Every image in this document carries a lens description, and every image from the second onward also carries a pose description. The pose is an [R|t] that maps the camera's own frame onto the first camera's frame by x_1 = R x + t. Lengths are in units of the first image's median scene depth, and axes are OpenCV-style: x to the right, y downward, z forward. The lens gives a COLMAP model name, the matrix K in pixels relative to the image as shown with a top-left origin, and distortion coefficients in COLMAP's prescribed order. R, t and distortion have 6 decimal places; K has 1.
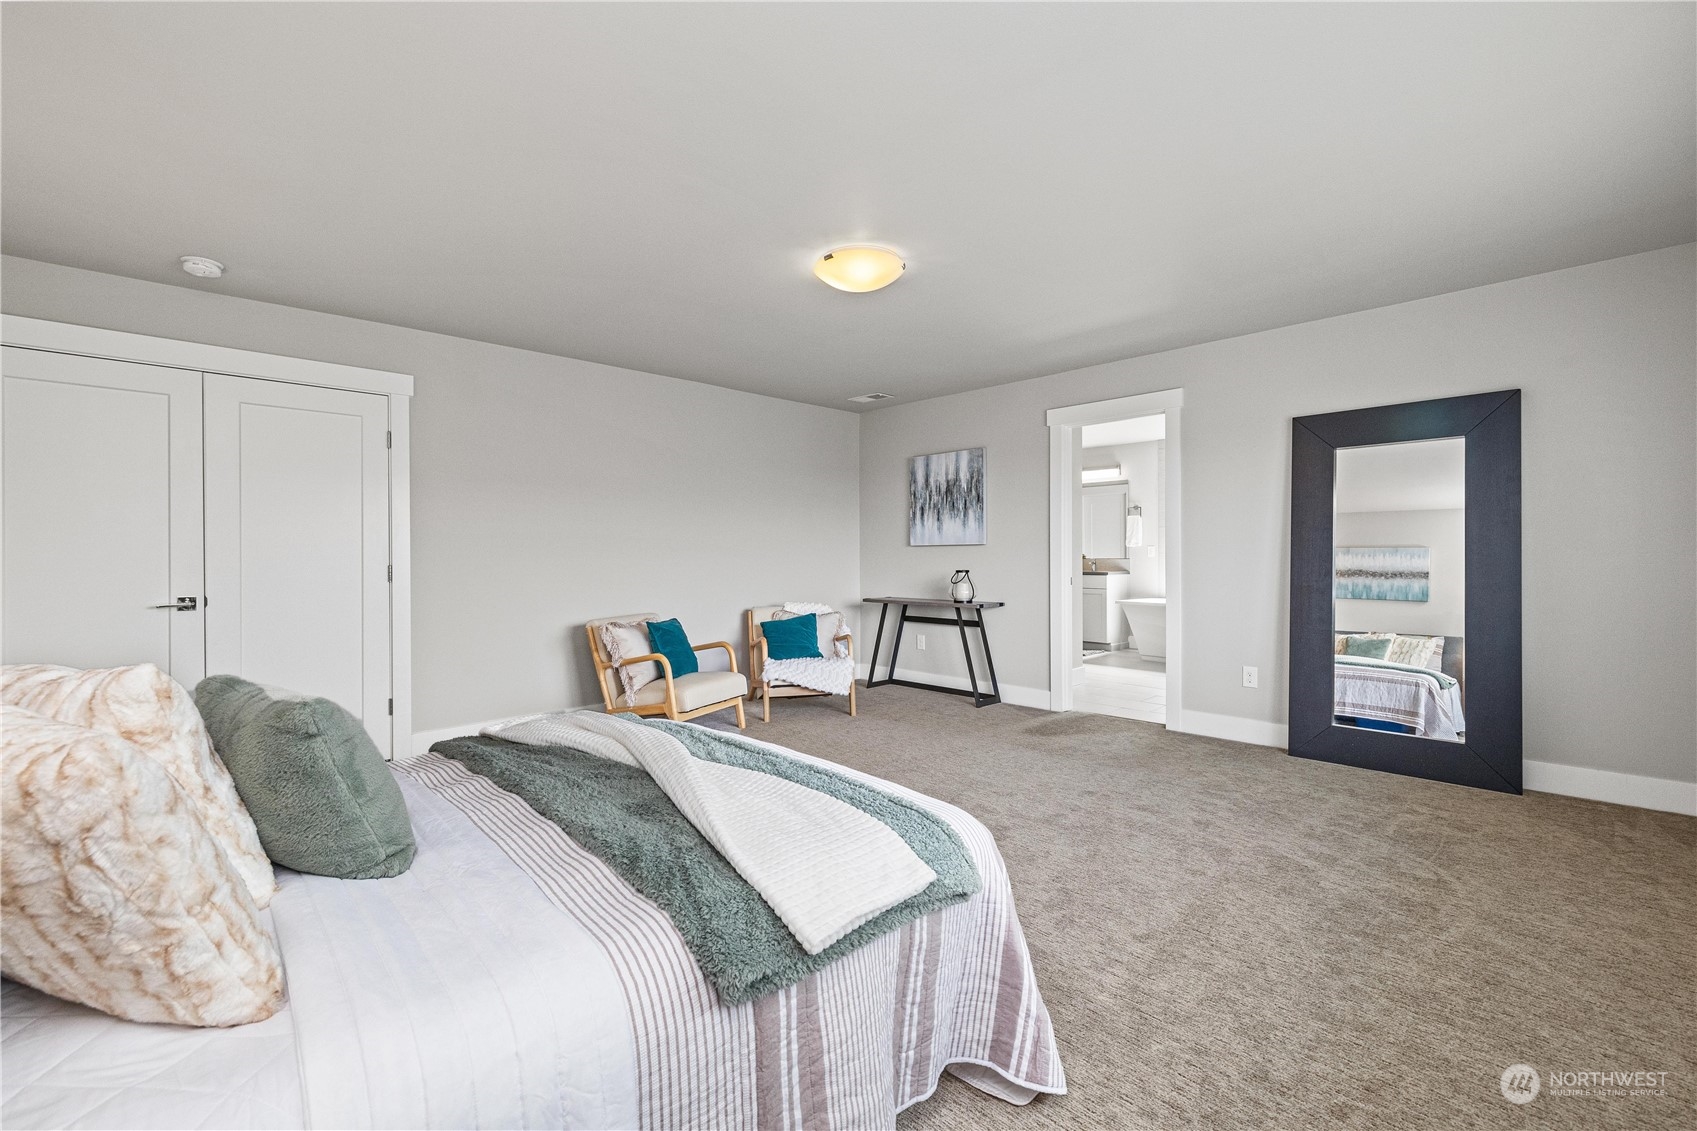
lens RADIAL K [[719.7, 0, 841.7], [0, 719.7, 554.4], [0, 0, 1]] dist [-0.002835, -0.000030]
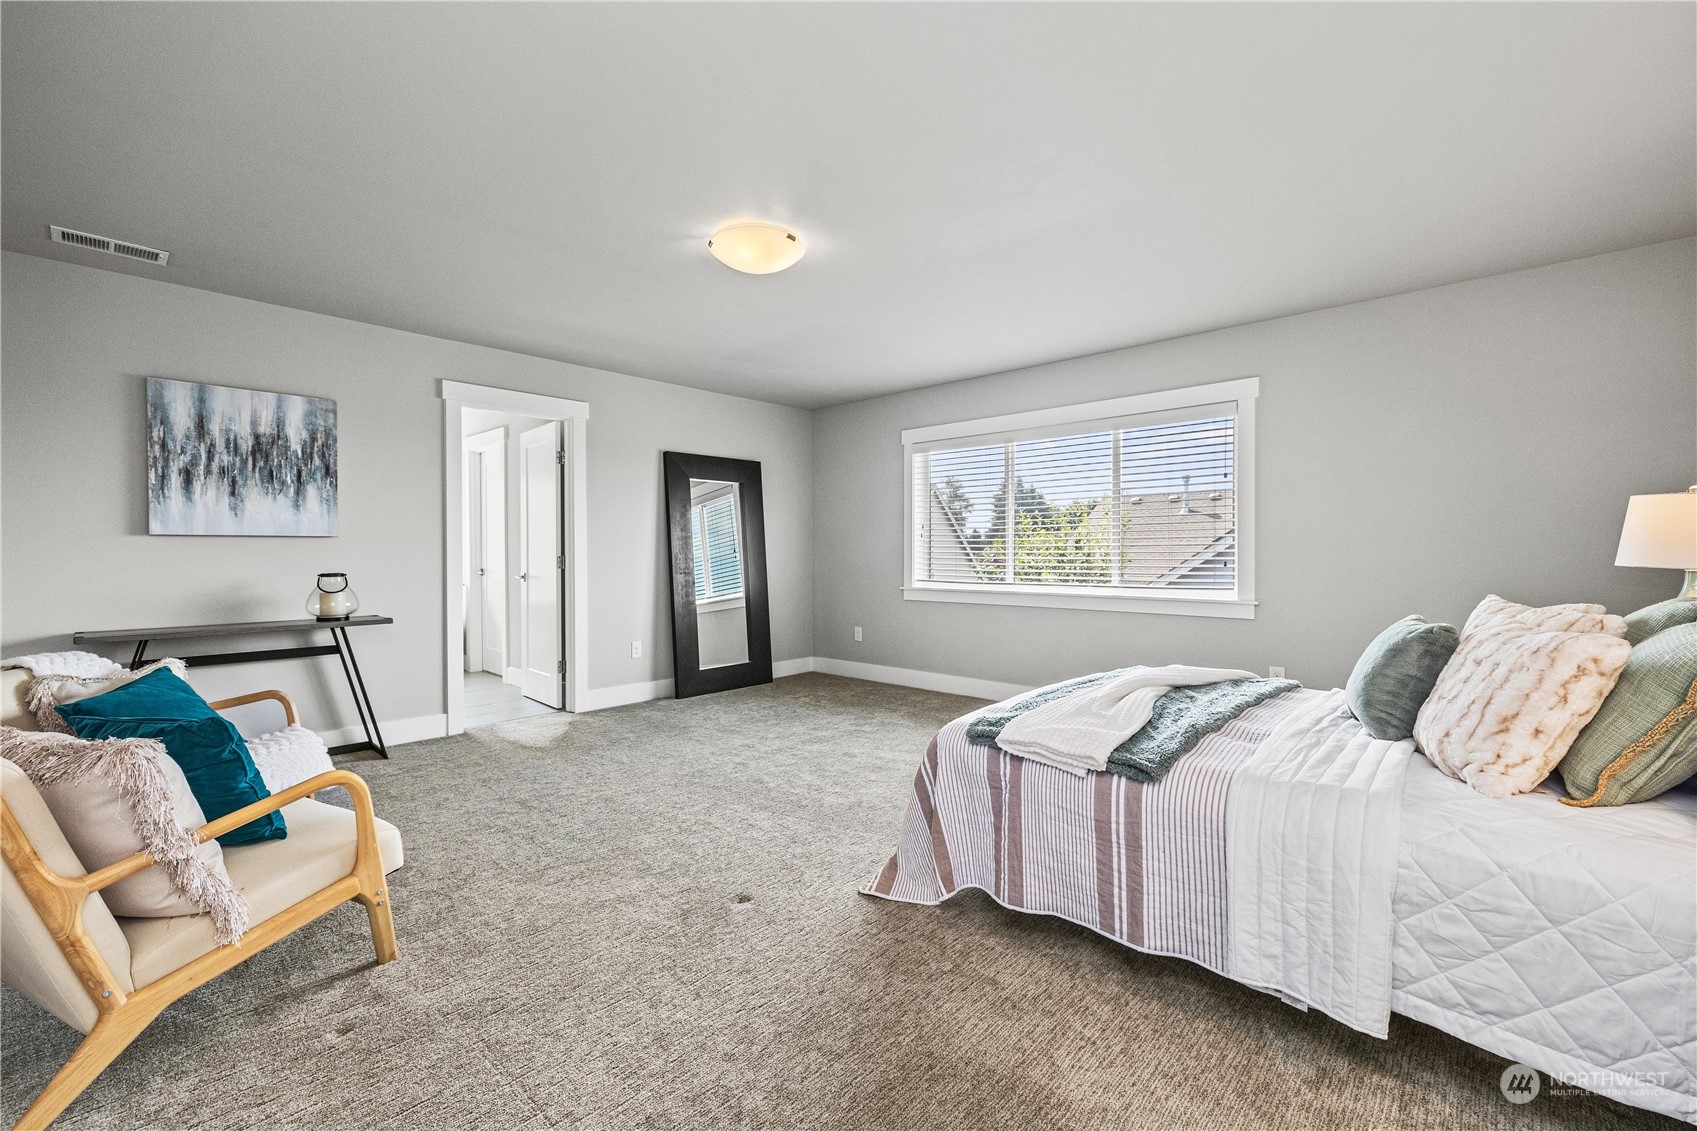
lens RADIAL K [[719.7, 0, 839.7], [0, 719.7, 553.9], [0, 0, 1]] dist [-0.002835, -0.000030]
pose [[-0.061590, 0.005433, 0.998087, -0.528494], [0.002952, 0.999982, -0.005261, 0.007951], [-0.998097, 0.002622, -0.061605, 0.537596]]
